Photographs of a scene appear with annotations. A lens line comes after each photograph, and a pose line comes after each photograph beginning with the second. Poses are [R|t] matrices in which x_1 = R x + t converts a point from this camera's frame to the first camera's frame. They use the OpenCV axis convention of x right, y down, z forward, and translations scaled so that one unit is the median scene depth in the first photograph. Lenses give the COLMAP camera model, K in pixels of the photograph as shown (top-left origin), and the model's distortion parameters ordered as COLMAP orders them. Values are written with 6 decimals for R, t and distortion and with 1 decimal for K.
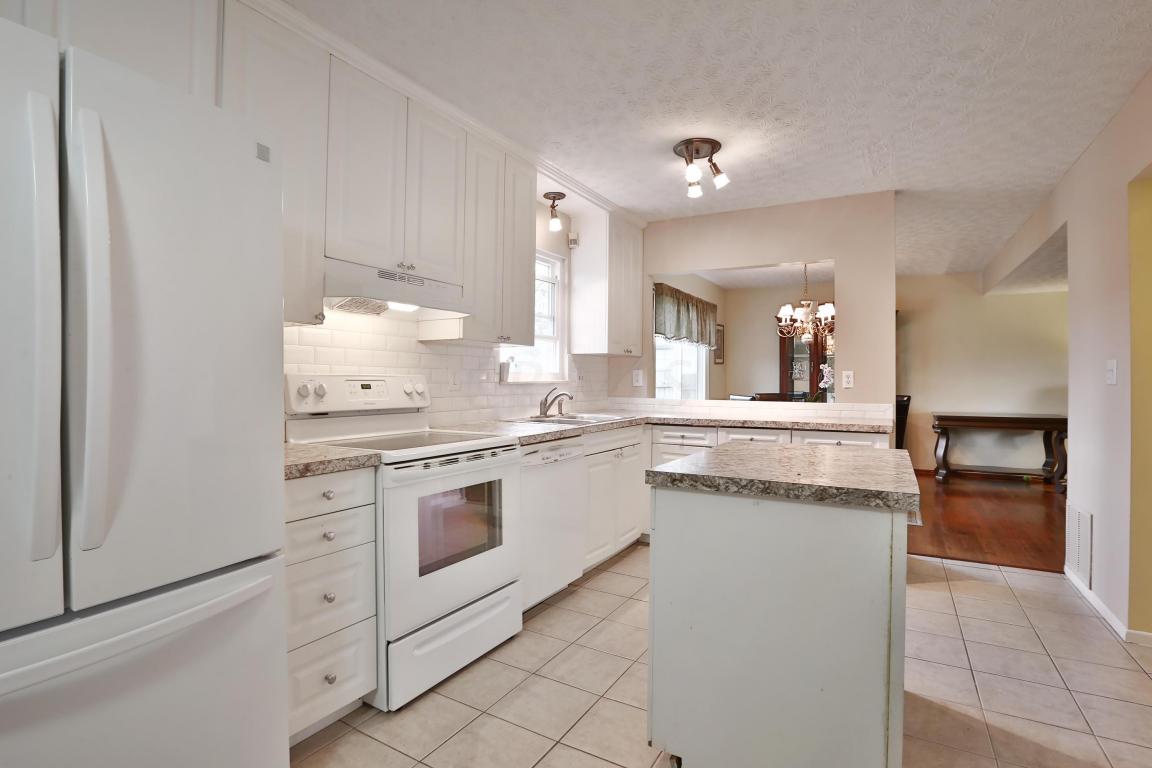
lens RADIAL K [[552.9, 0, 569.4], [0, 552.9, 381.1], [0, 0, 1]] dist [-0.049358, 0.017213]
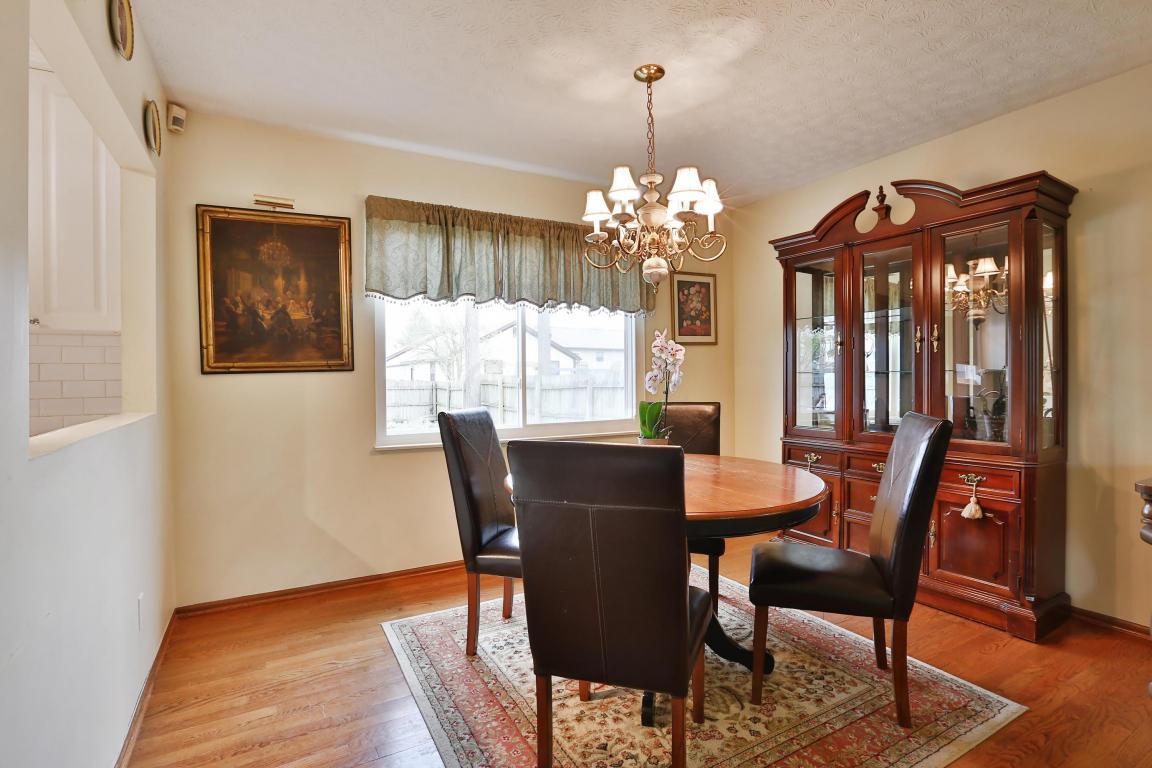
lens RADIAL K [[552.9, 0, 568.3], [0, 552.9, 381.5], [0, 0, 1]] dist [-0.049358, 0.017213]
pose [[0.863675, -0.003440, -0.504037, 0.951111], [0.007590, 0.999952, 0.006181, 0.002013], [0.503992, -0.009165, 0.863660, 1.008328]]
